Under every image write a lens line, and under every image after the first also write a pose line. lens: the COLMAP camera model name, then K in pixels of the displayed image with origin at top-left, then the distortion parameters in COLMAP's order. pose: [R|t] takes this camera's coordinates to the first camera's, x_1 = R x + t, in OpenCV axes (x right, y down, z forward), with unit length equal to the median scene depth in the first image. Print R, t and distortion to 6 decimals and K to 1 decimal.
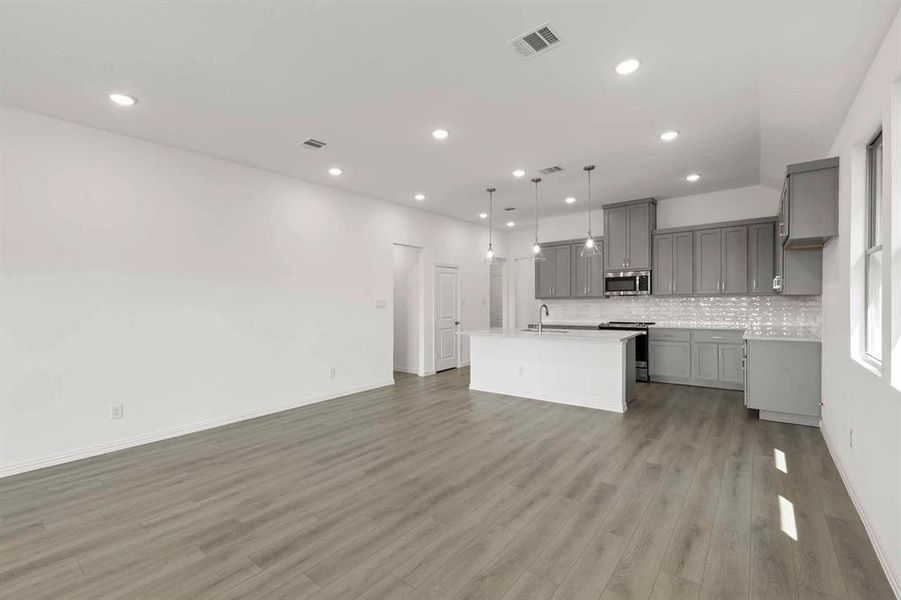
lens RADIAL K [[389.9, 0, 437.5], [0, 389.9, 298.2], [0, 0, 1]] dist [-0.002770, -0.000302]
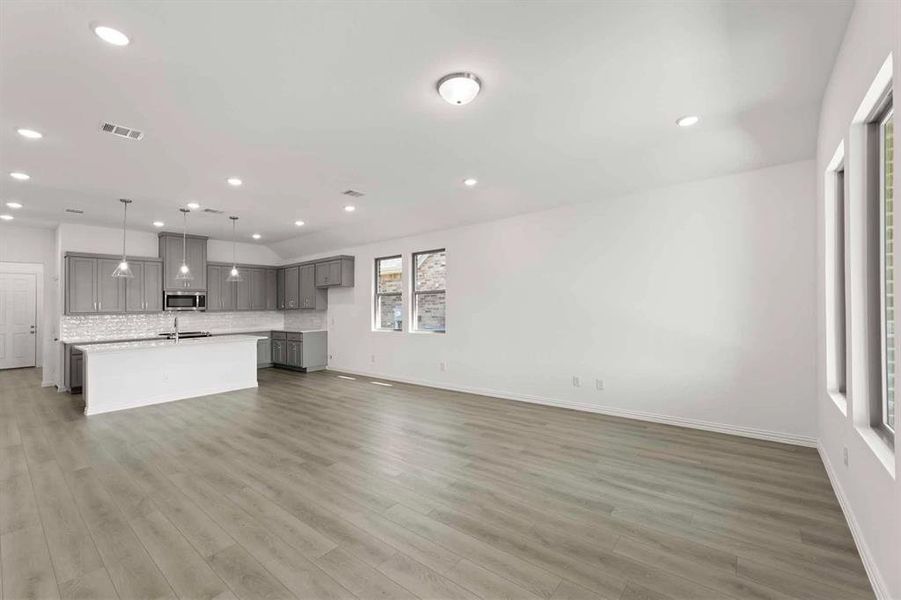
lens RADIAL K [[380.5, 0, 451.7], [0, 380.5, 302.9], [0, 0, 1]] dist [0.001769, 0.000187]
pose [[-0.003649, 0.028923, 0.999575, -1.121513], [0.014445, 0.999479, -0.028868, 0.023480], [-0.999889, 0.014334, -0.004064, 0.267476]]
